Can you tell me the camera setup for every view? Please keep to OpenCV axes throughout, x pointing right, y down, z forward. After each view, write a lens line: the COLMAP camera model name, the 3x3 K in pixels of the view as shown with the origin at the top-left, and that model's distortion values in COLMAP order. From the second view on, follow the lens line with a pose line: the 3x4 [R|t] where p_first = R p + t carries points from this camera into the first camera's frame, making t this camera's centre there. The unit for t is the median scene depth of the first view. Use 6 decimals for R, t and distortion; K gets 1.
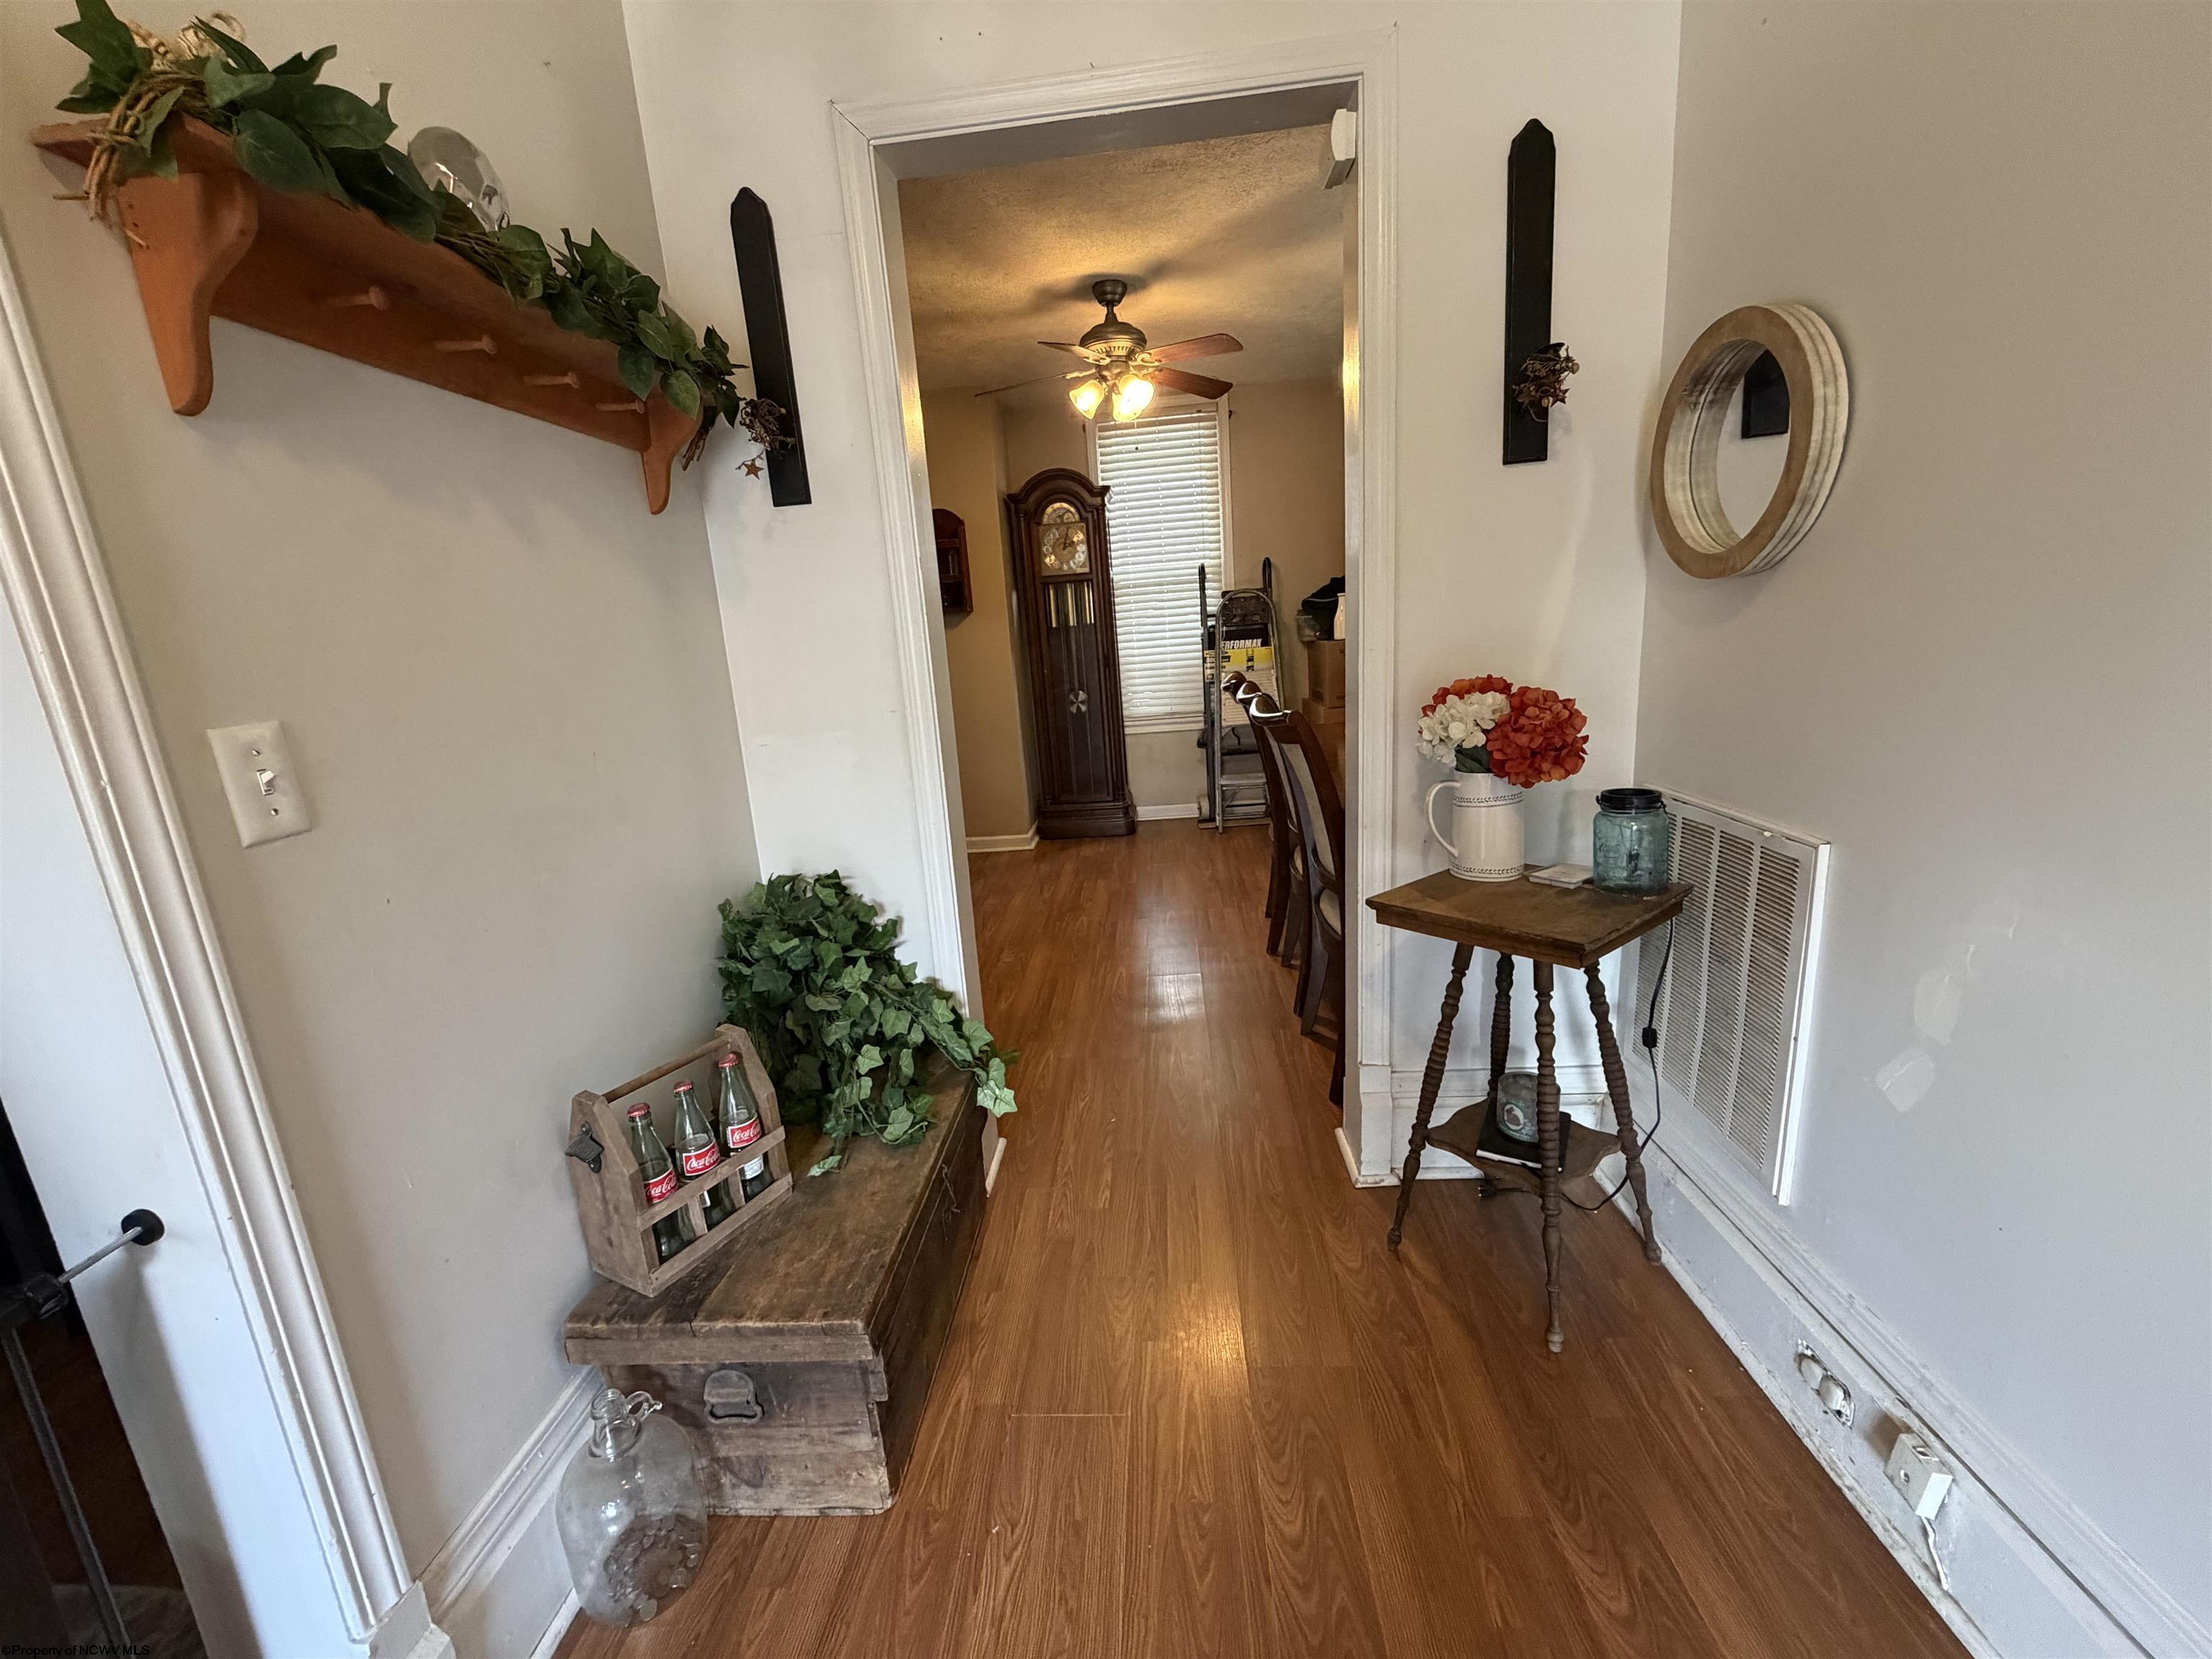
lens RADIAL K [[887.5, 0, 1101.9], [0, 887.5, 837.7], [0, 0, 1]] dist [-0.002817, -0.000087]
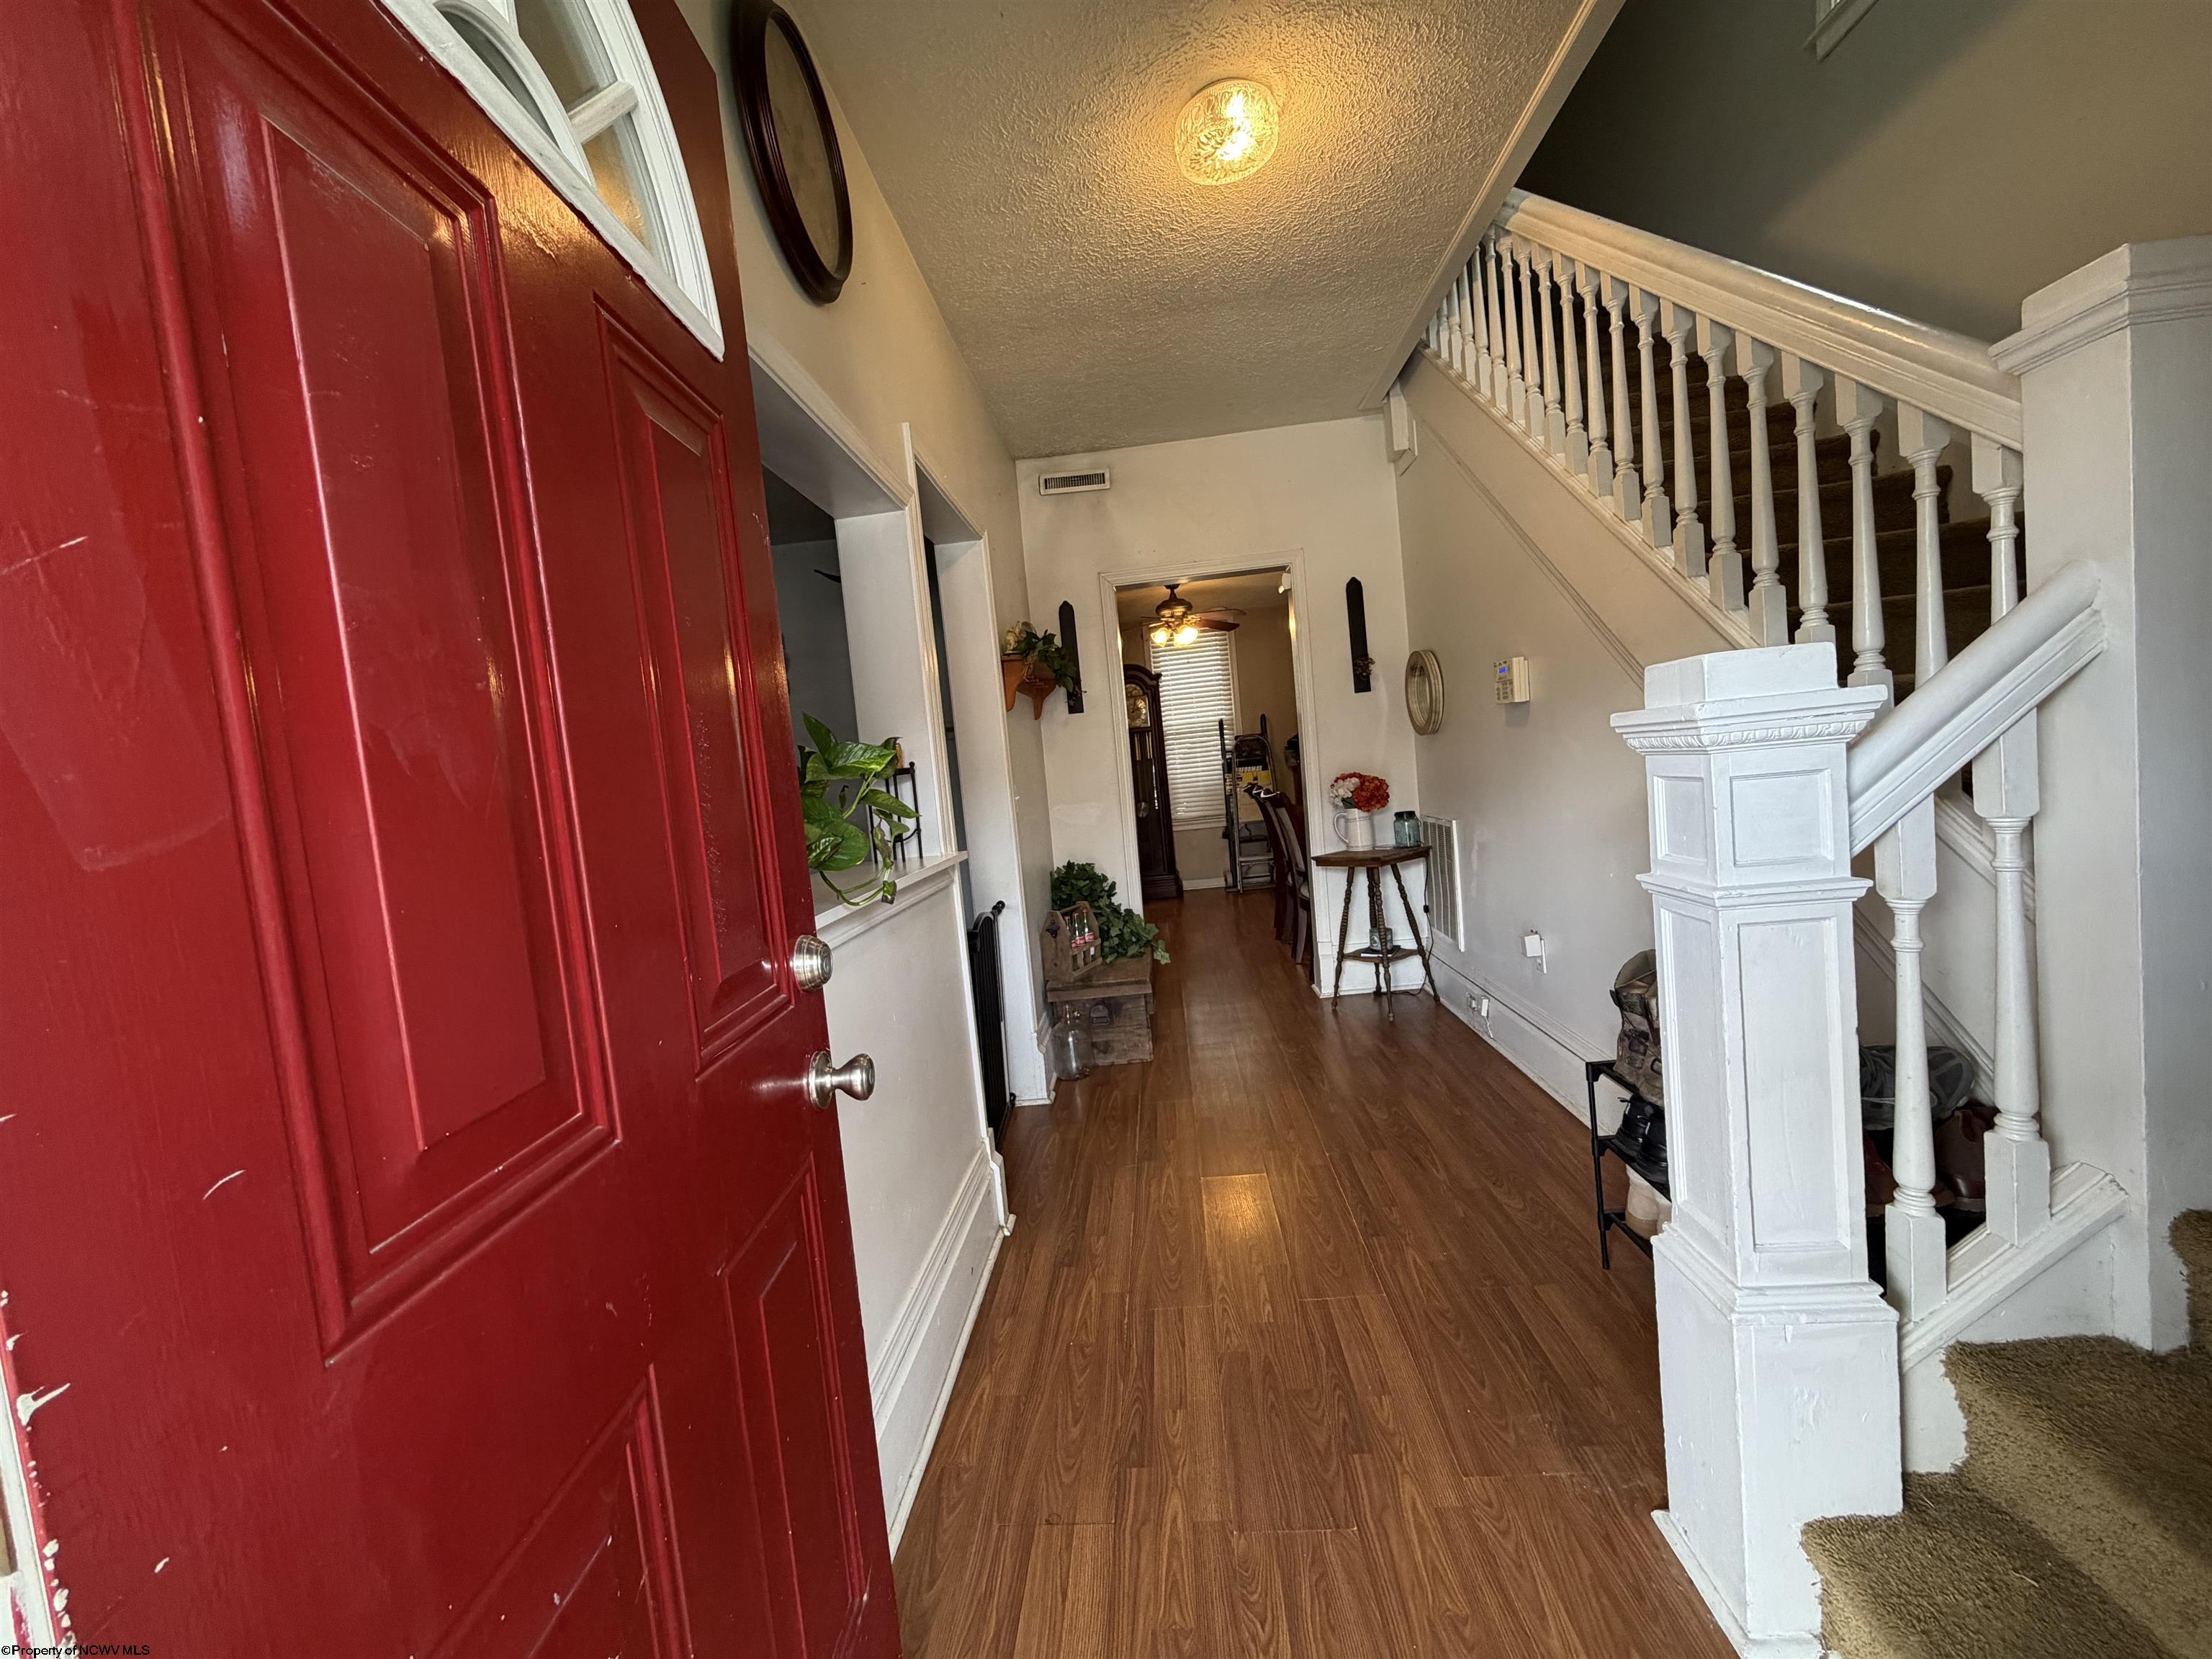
lens RADIAL K [[887.5, 0, 1100.8], [0, 887.5, 829.3], [0, 0, 1]] dist [-0.002817, -0.000087]
pose [[0.999714, -0.023822, -0.001932, -0.254987], [0.023212, 0.986997, -0.159057, 0.316453], [0.005696, 0.158966, 0.987268, -1.288946]]
